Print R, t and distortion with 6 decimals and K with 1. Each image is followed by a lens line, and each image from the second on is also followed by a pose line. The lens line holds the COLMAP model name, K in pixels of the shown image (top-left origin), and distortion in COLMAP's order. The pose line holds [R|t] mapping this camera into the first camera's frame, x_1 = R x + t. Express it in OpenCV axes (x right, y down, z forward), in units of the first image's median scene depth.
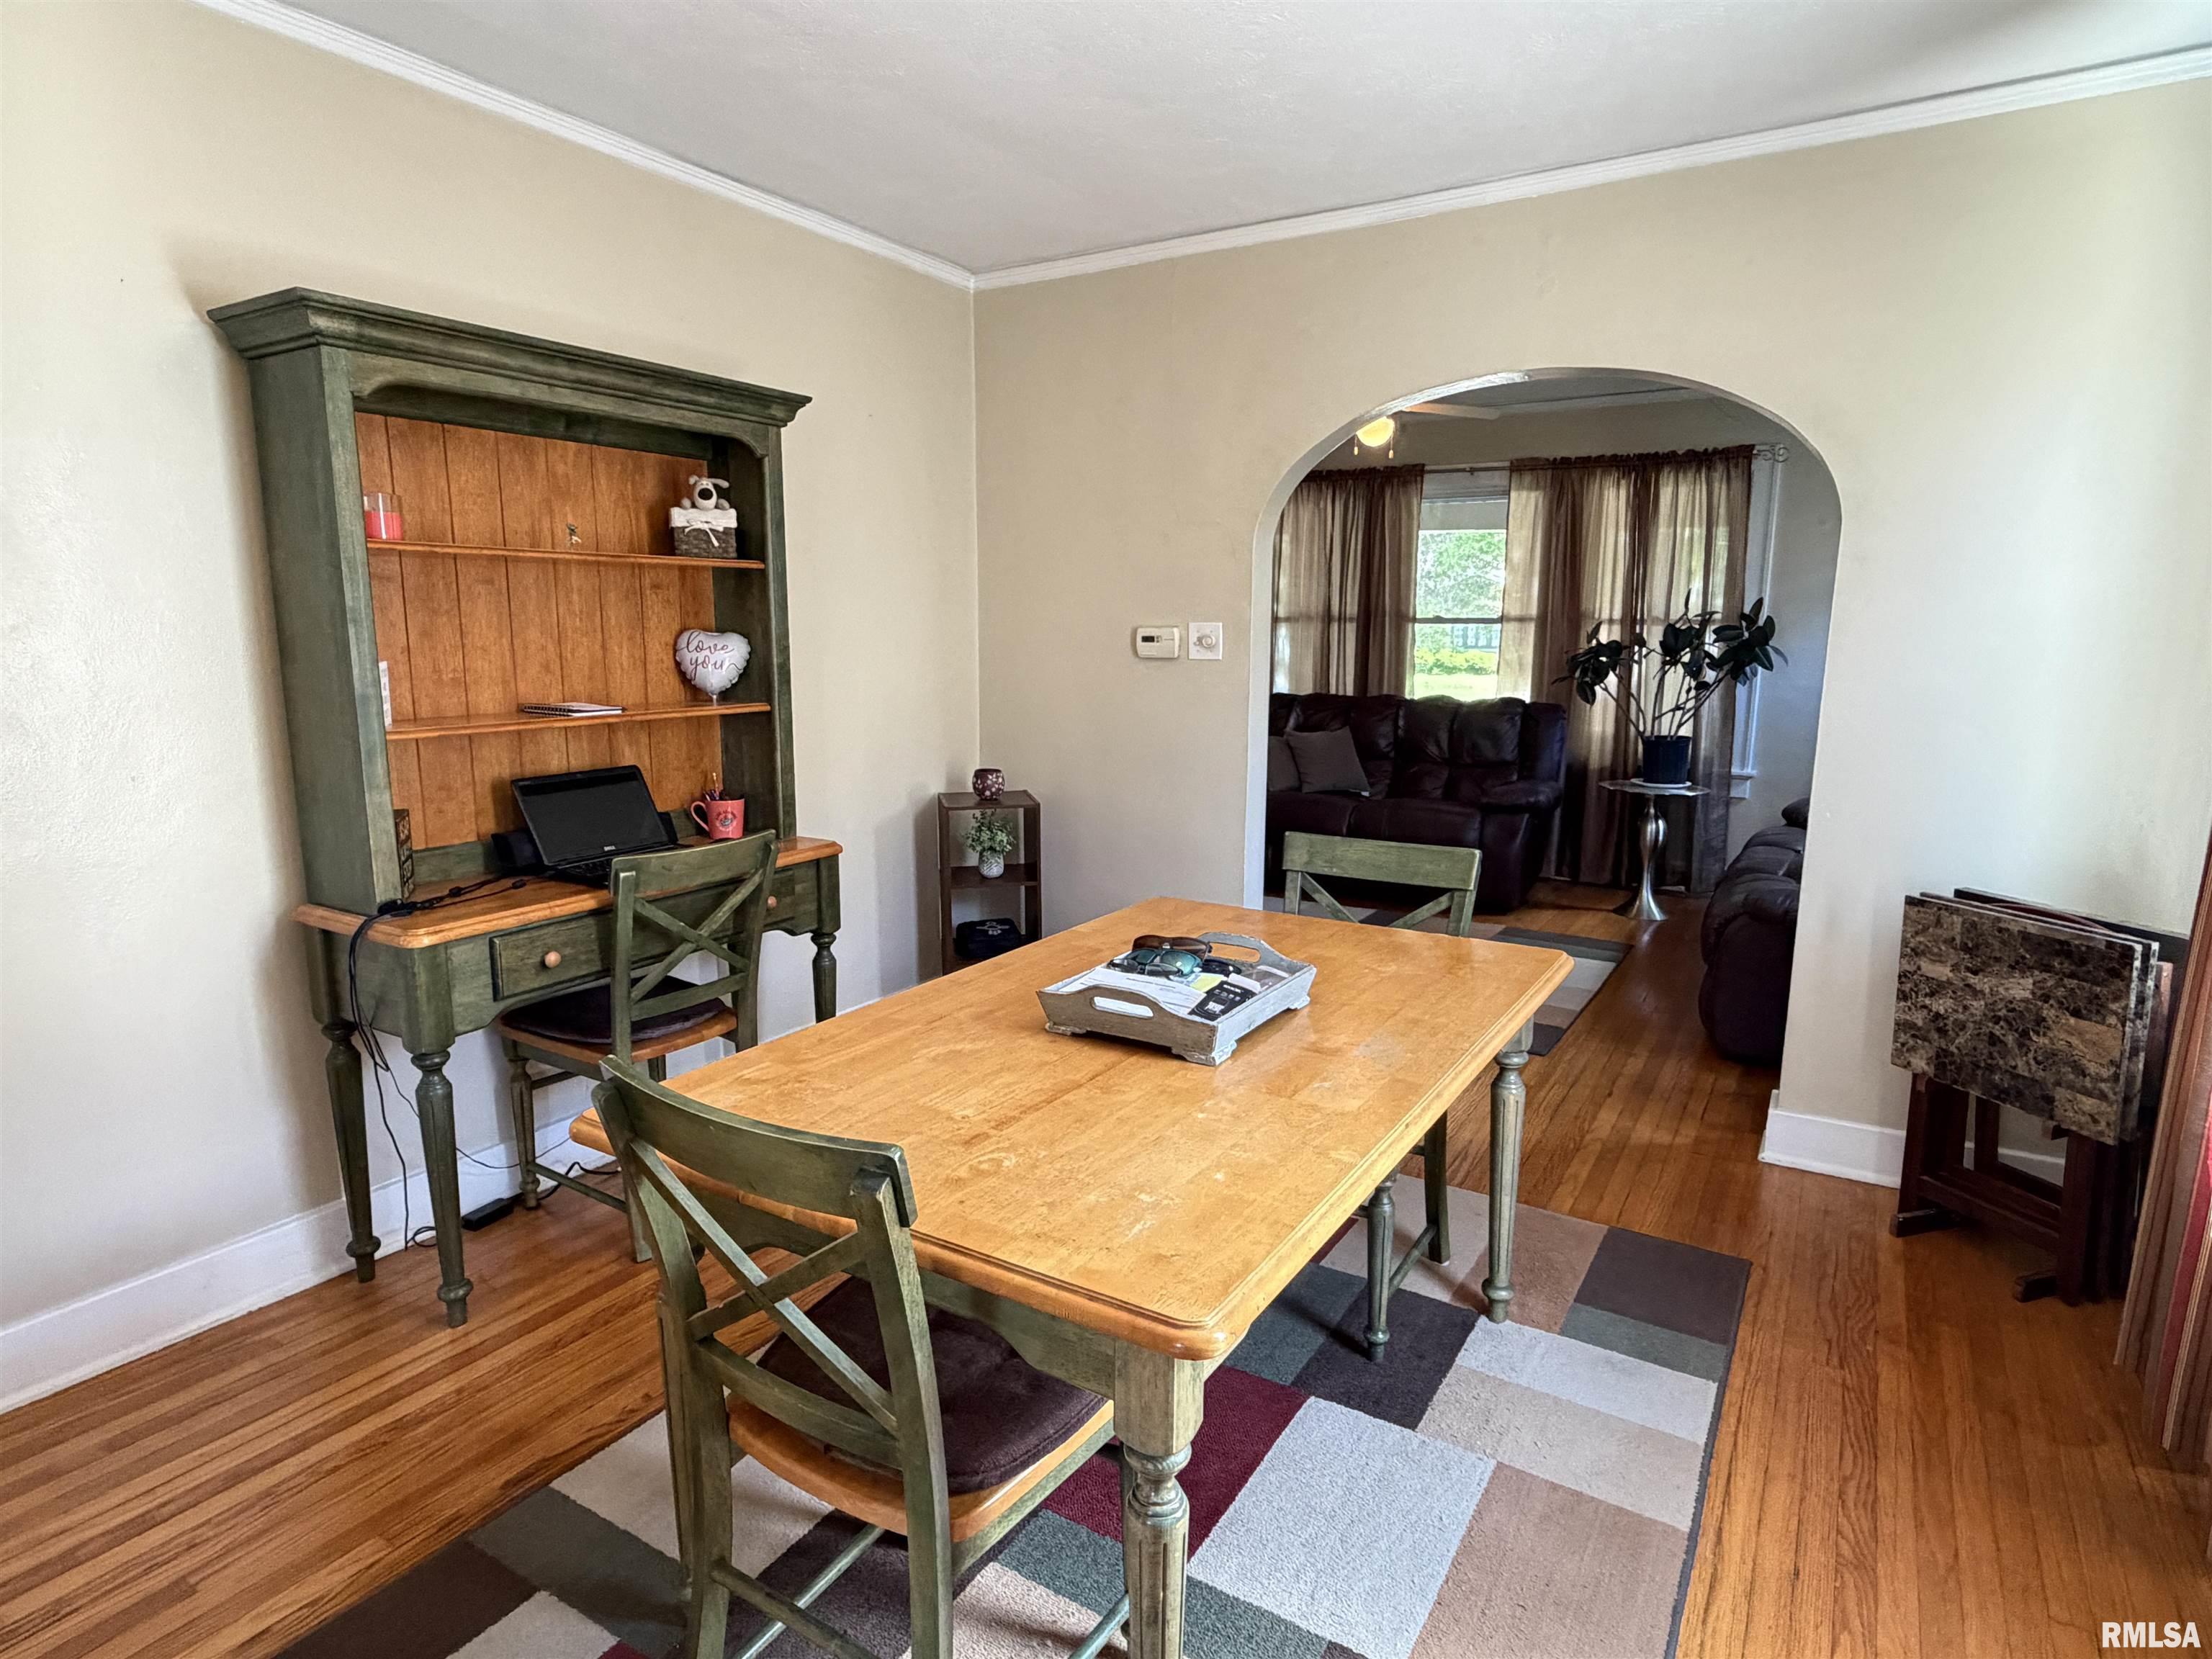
lens RADIAL K [[1219.6, 0, 1106.9], [0, 1219.6, 827.3], [0, 0, 1]] dist [0.007117, -0.001855]
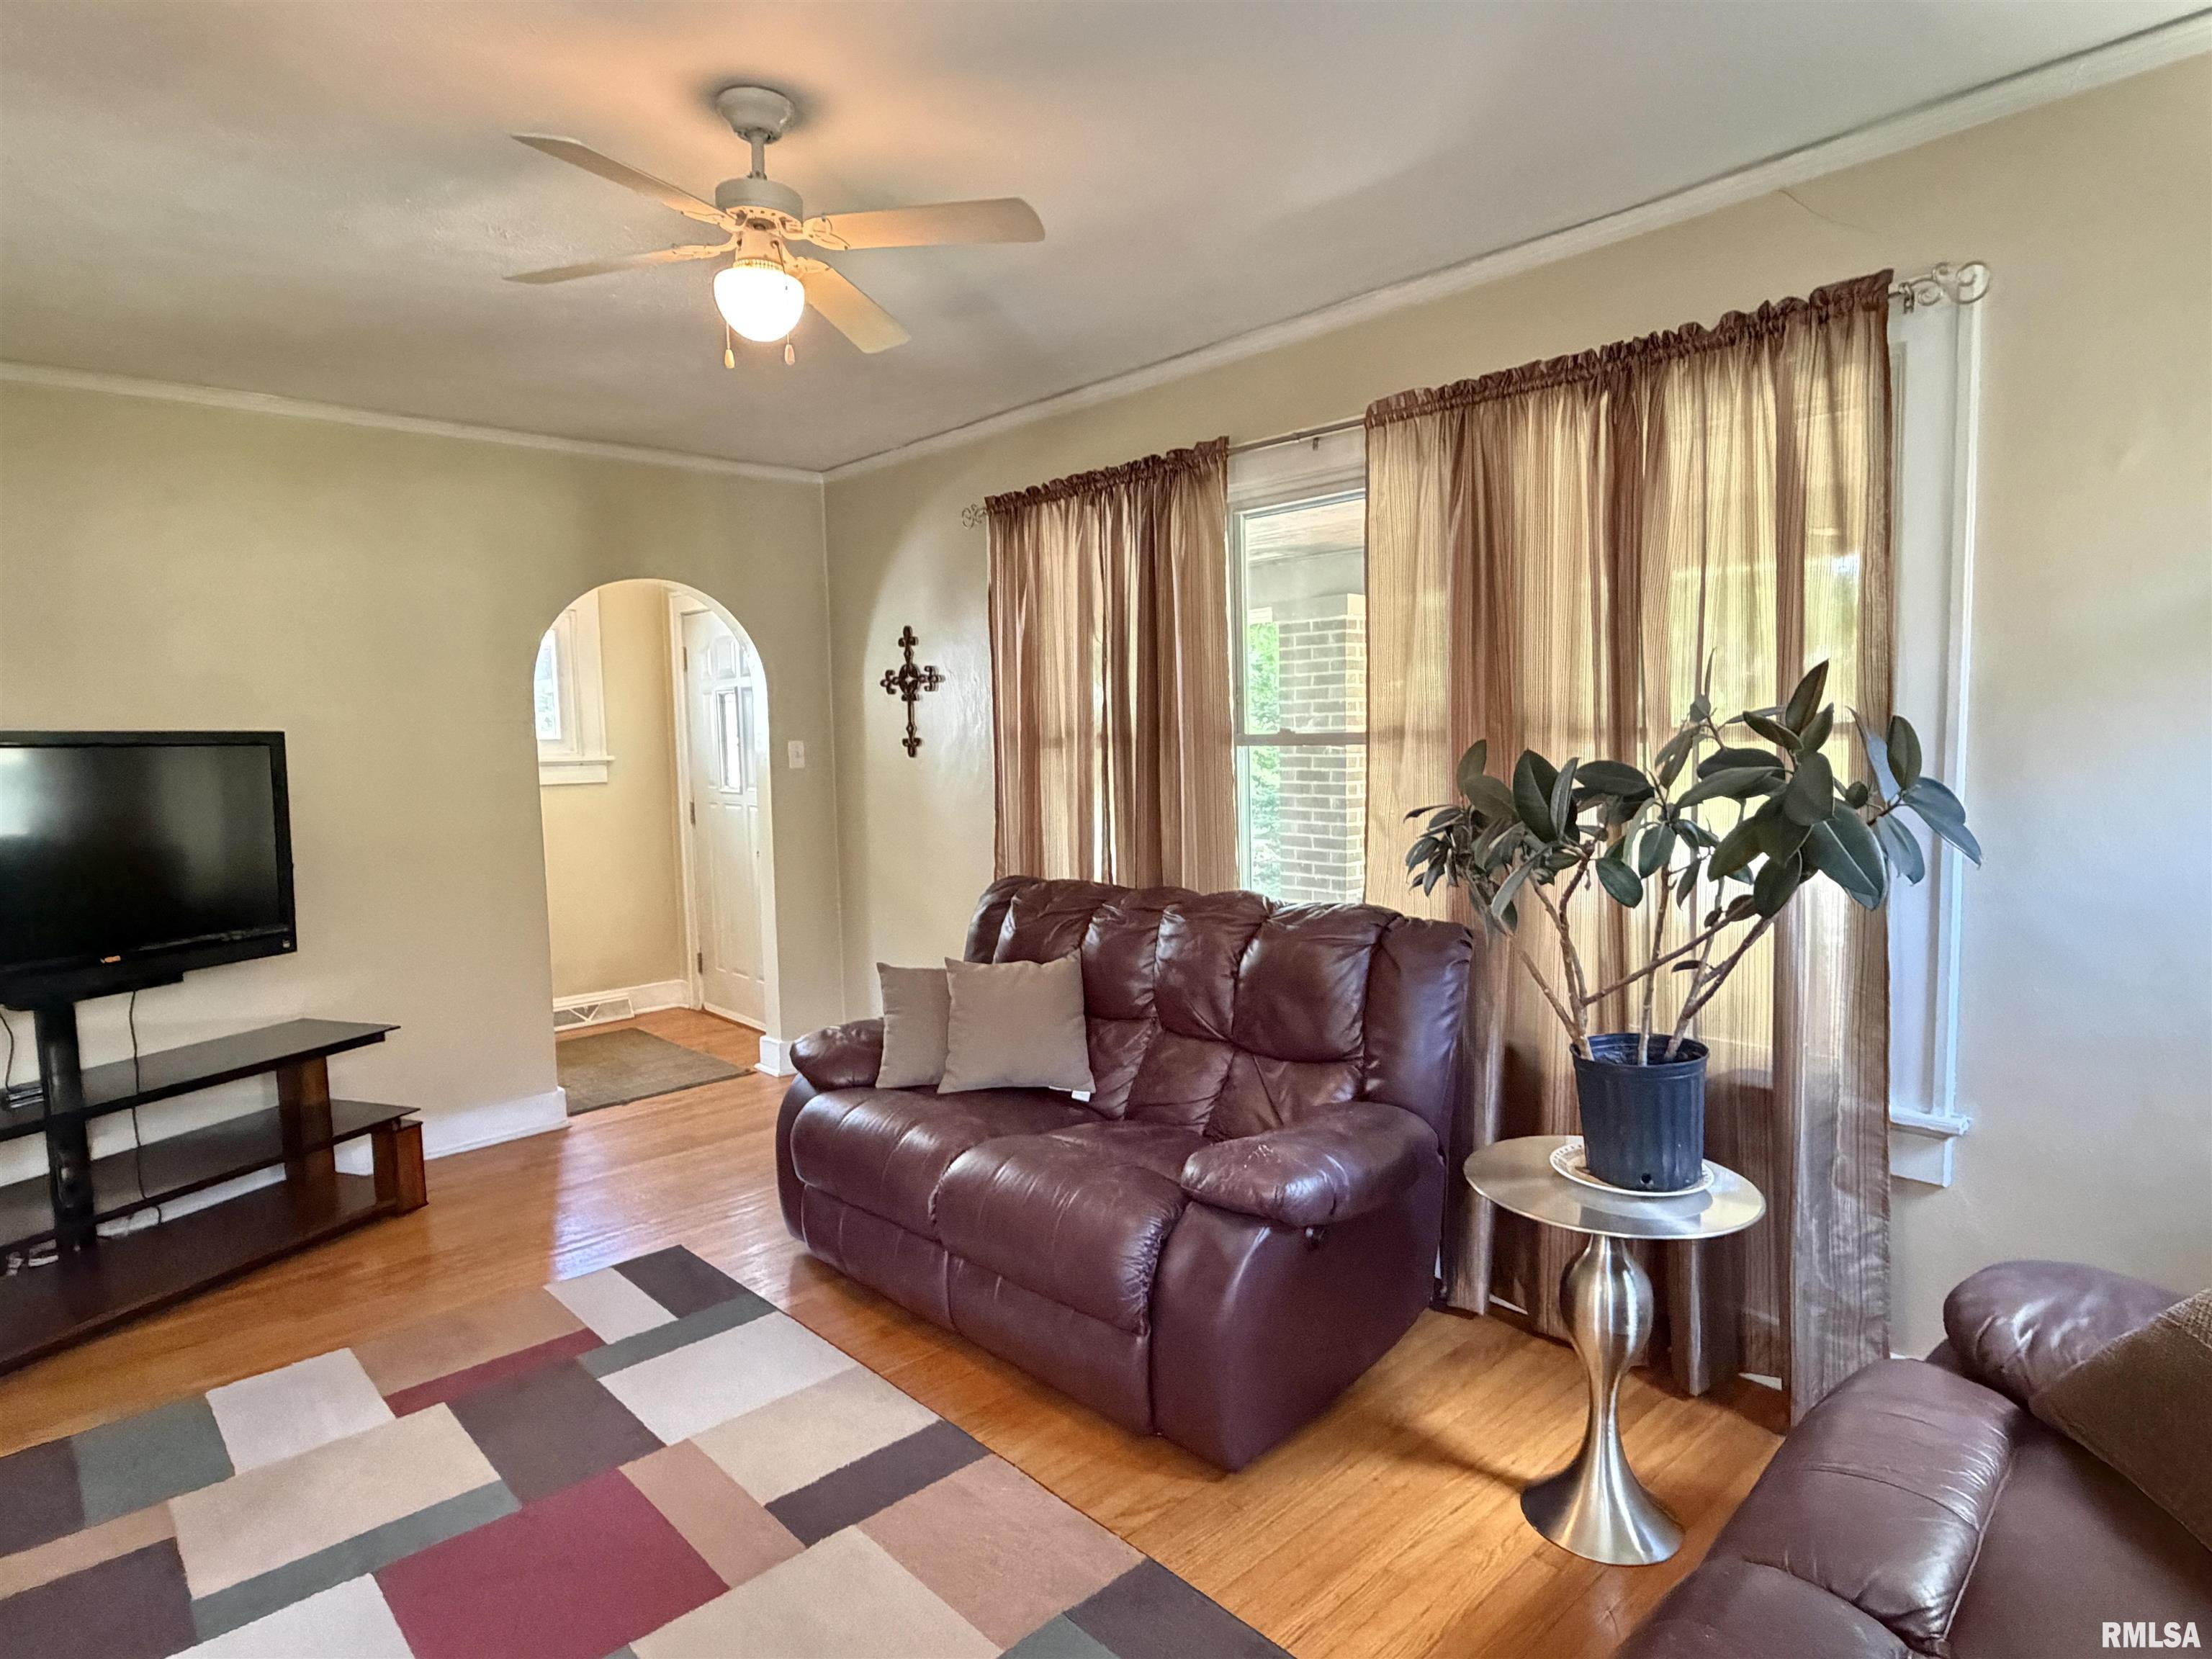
lens RADIAL K [[1219.6, 0, 1096.6], [0, 1219.6, 817.4], [0, 0, 1]] dist [0.007117, -0.001855]
pose [[0.962596, -0.015146, -0.270517, 0.394375], [-0.012435, 0.994914, -0.099953, -0.100559], [0.270655, 0.099579, 0.957512, 0.585222]]
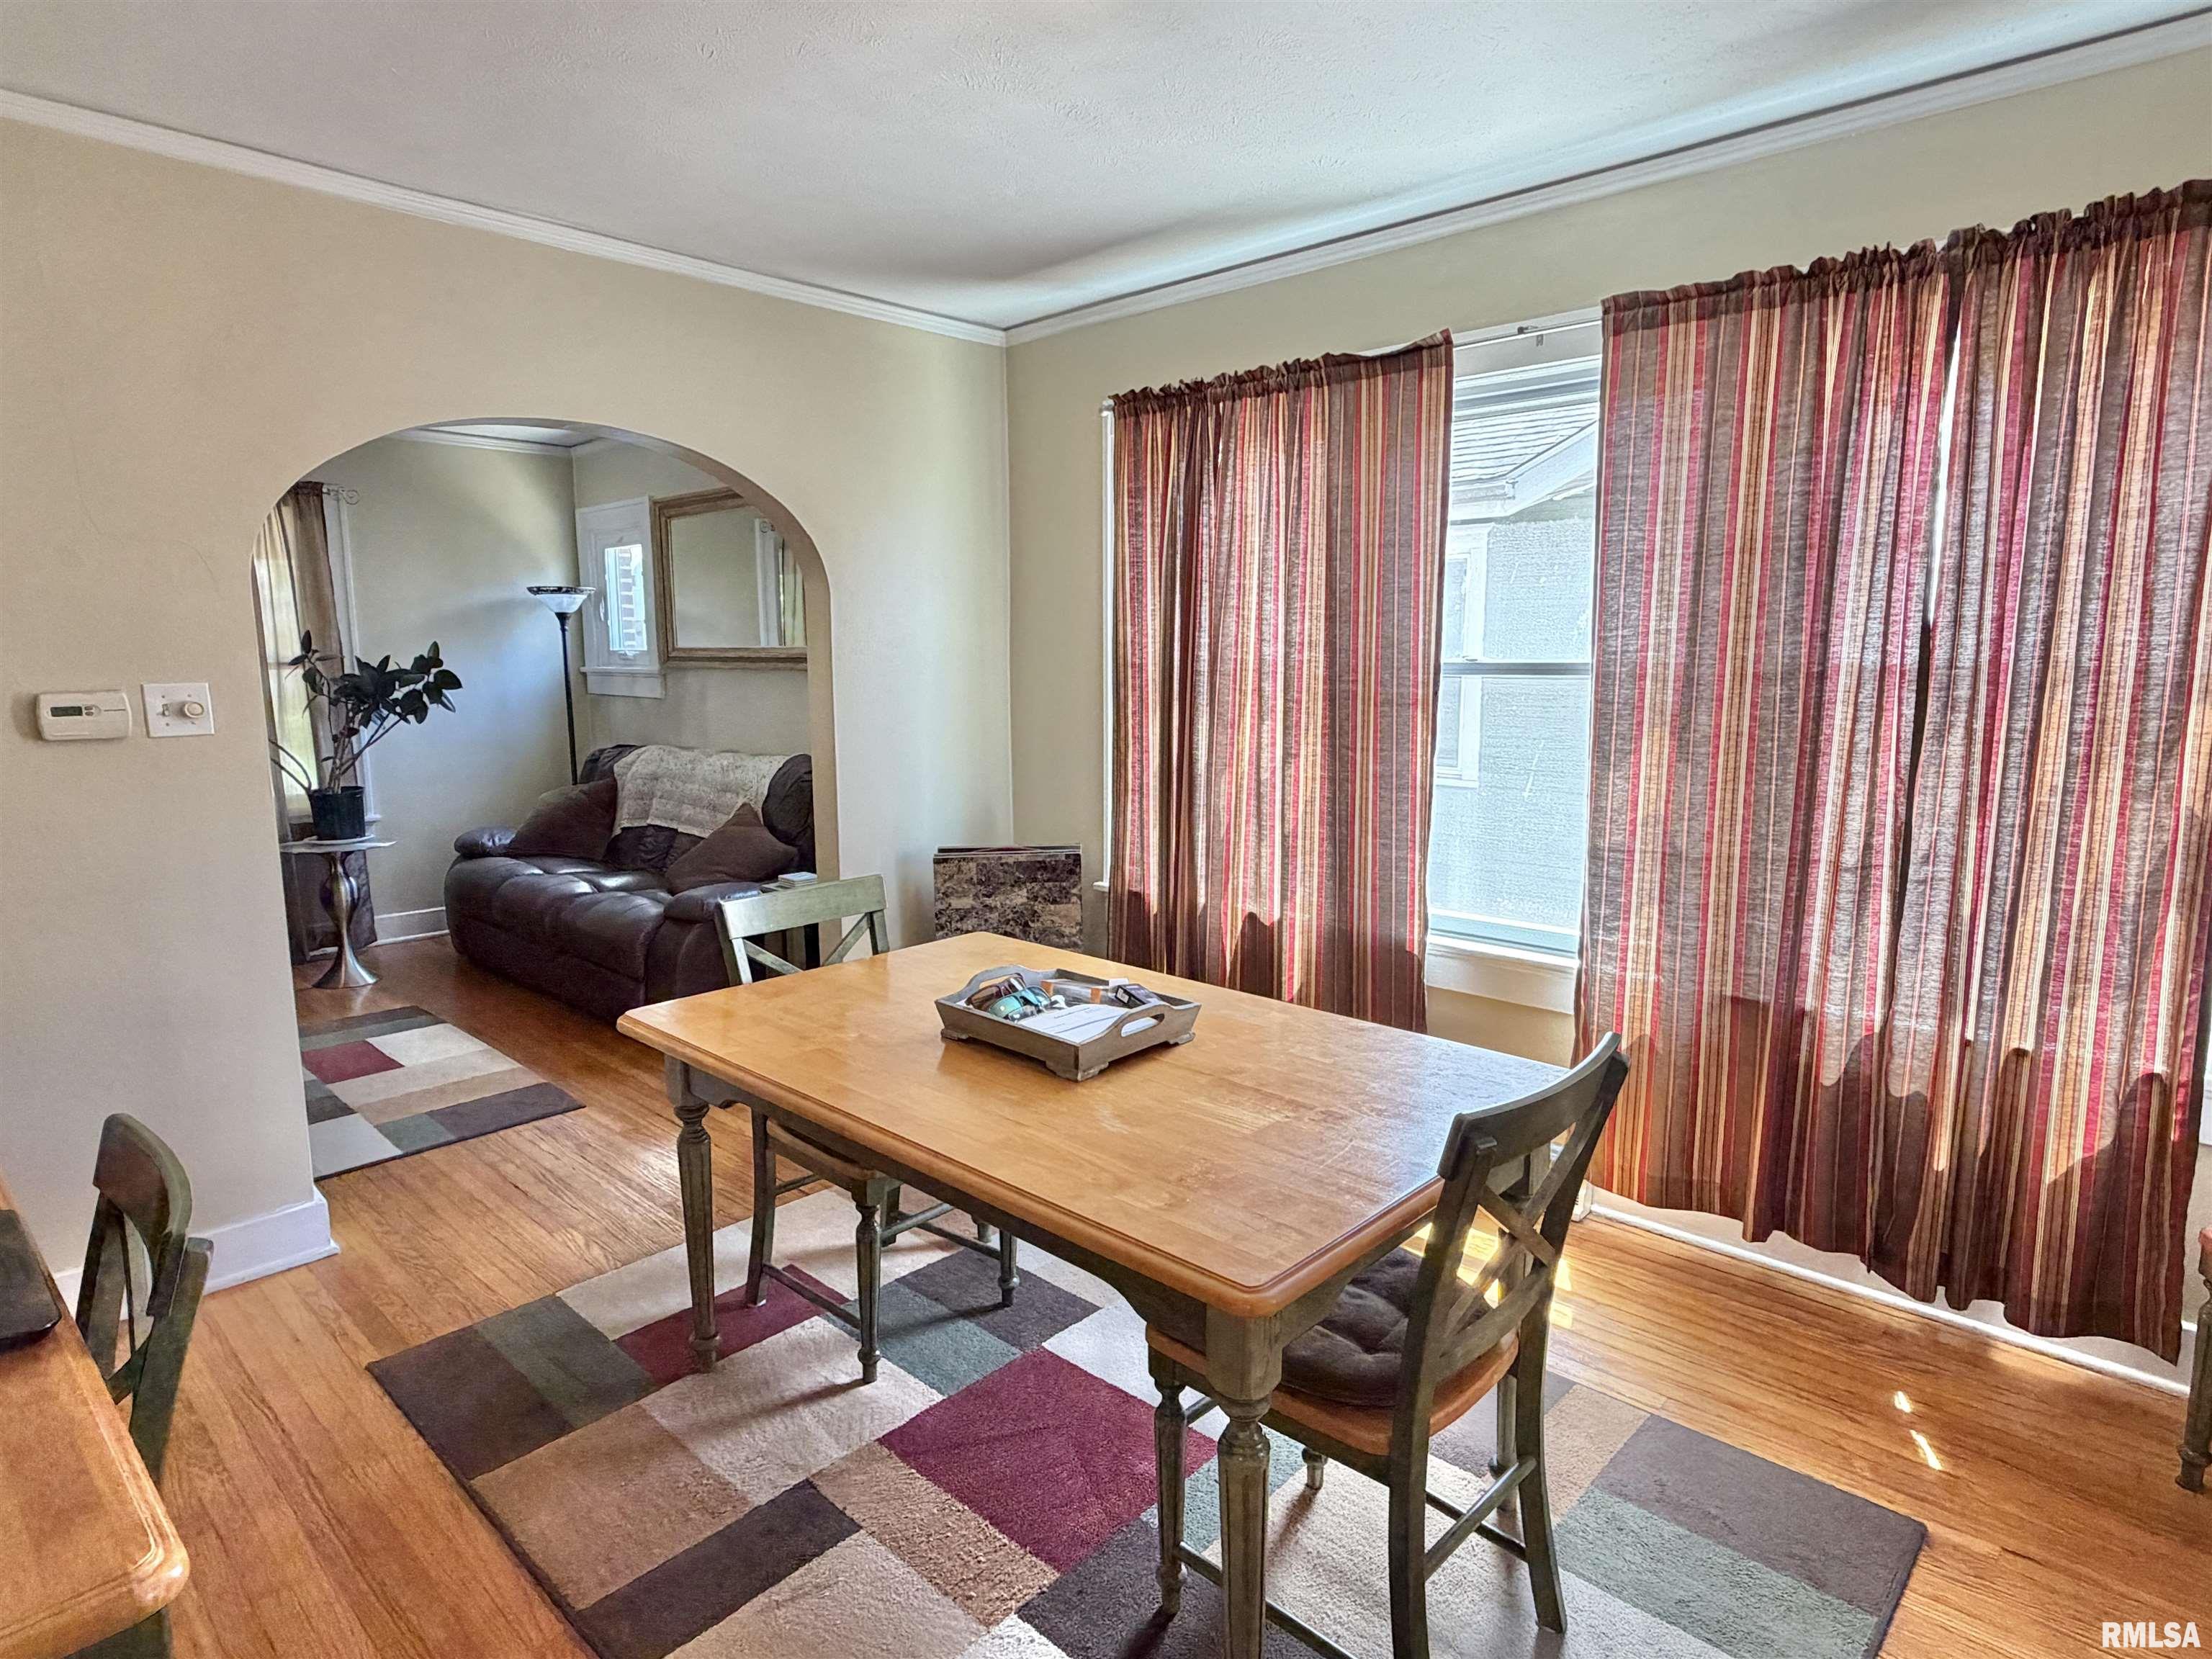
lens RADIAL K [[1219.6, 0, 1104.6], [0, 1219.6, 827.9], [0, 0, 1]] dist [0.007117, -0.001855]
pose [[0.206158, -0.146596, 0.967475, -0.326886], [0.169304, 0.979146, 0.112287, -0.050395], [-0.963761, 0.140649, 0.226678, 0.229501]]
